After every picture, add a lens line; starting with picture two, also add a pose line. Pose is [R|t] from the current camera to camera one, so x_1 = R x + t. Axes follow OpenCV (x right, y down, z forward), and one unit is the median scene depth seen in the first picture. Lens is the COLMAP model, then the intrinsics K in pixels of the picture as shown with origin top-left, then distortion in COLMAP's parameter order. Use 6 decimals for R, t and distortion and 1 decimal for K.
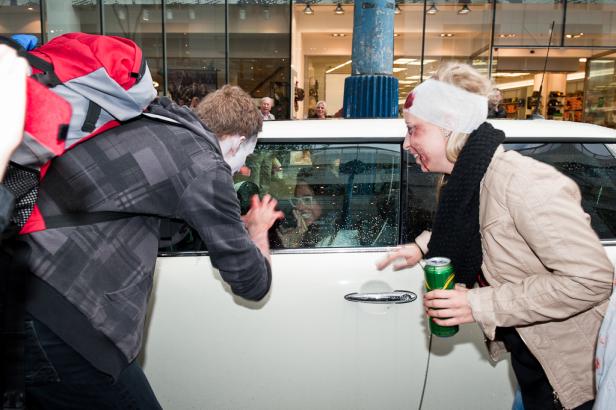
lens RADIAL K [[473.8, 0, 308.0], [0, 473.8, 205.0], [0, 0, 1]] dist [-0.000424, -0.002394]
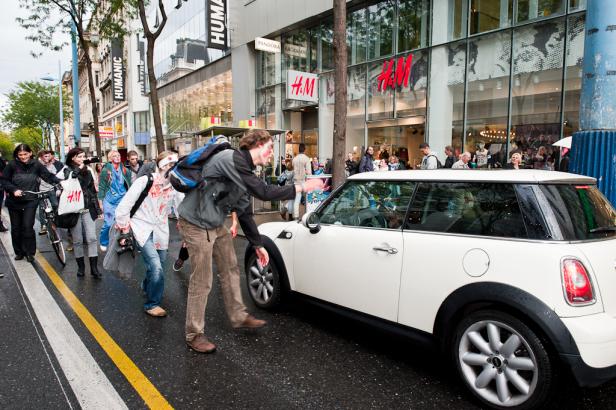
lens RADIAL K [[473.8, 0, 308.0], [0, 473.8, 205.0], [0, 0, 1]] dist [-0.000424, -0.002394]
pose [[0.606177, 0.074591, -0.791825, 0.642991], [-0.144782, 0.989306, -0.017643, 0.030779], [0.782041, 0.125337, 0.610494, -0.245680]]
